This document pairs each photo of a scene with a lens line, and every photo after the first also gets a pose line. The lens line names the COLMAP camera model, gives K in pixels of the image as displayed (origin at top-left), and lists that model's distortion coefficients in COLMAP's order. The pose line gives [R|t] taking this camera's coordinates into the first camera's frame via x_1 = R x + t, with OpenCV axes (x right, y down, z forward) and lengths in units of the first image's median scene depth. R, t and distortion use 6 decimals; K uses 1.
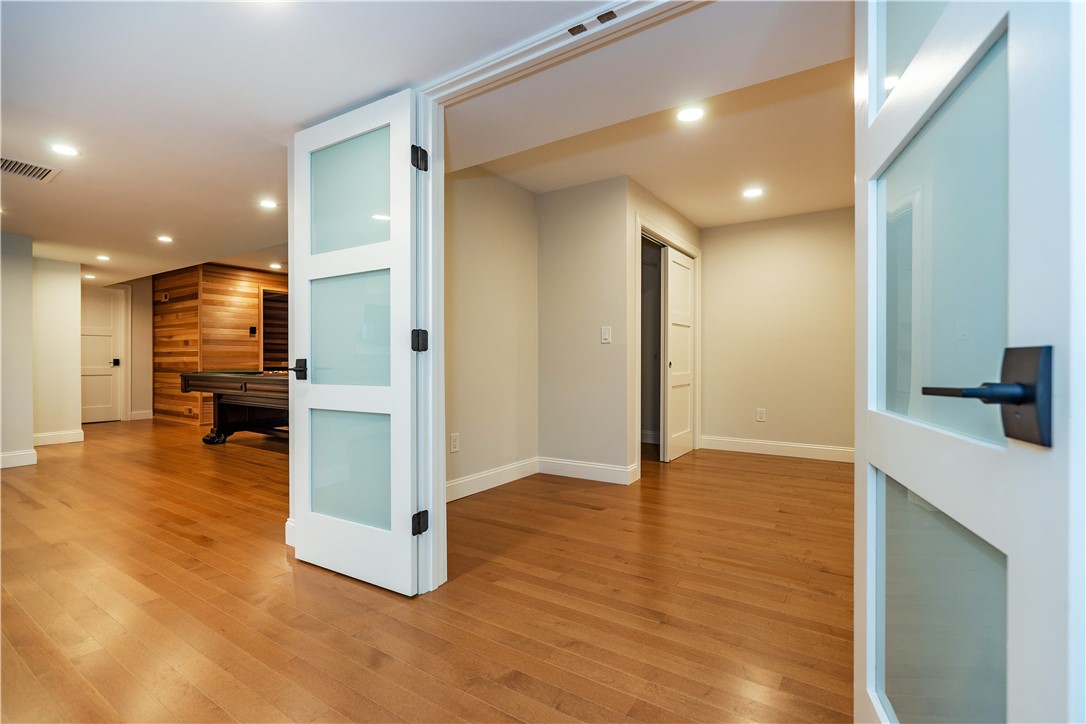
lens RADIAL K [[500.7, 0, 544.9], [0, 500.7, 361.4], [0, 0, 1]] dist [0.003040, 0.001081]
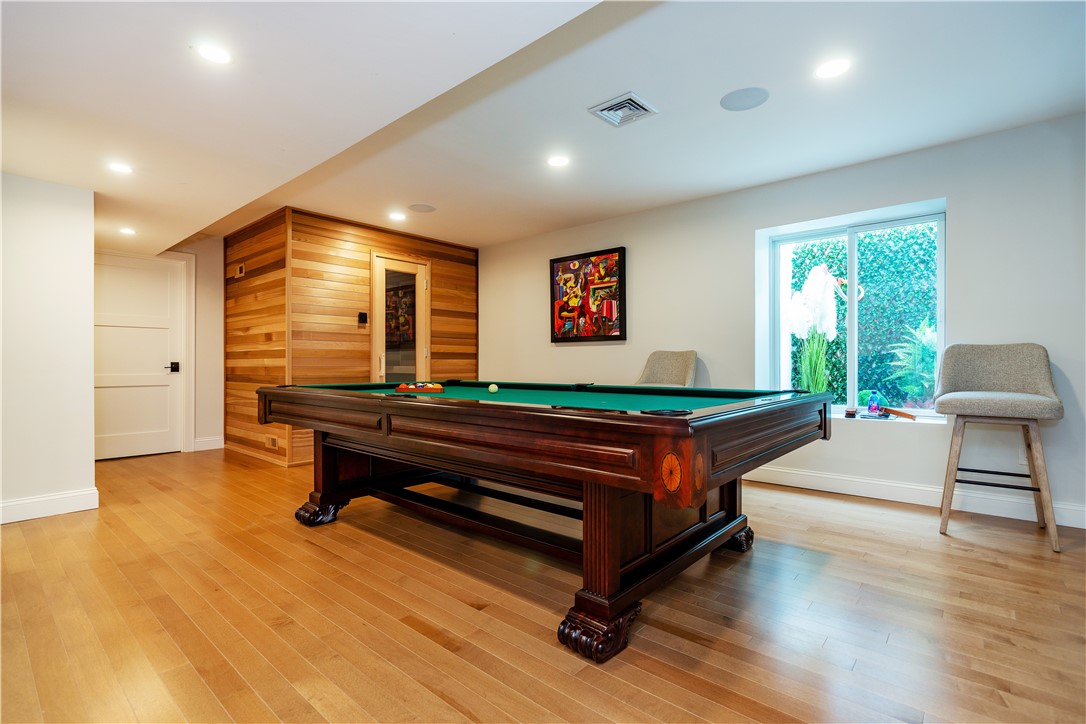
lens RADIAL K [[500.7, 0, 541.1], [0, 500.7, 364.9], [0, 0, 1]] dist [0.003040, 0.001081]
pose [[0.991881, 0.000103, -0.127170, -0.276915], [-0.000261, 0.999999, -0.001226, -0.000105], [0.127170, 0.001249, 0.991880, 0.393485]]
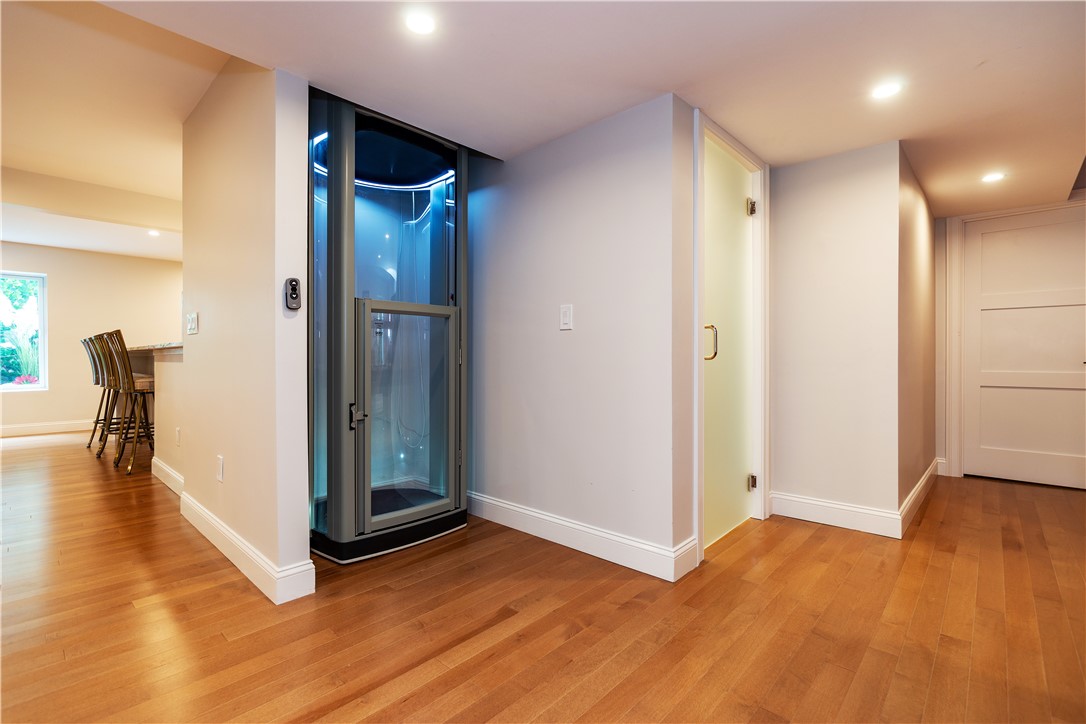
lens RADIAL K [[500.7, 0, 541.0], [0, 500.7, 361.2], [0, 0, 1]] dist [0.003040, 0.001081]
pose [[-0.167772, 0.002823, -0.985822, -0.329251], [-0.001336, 0.999994, 0.003091, 0.000439], [0.985825, 0.001836, -0.167768, 0.581434]]
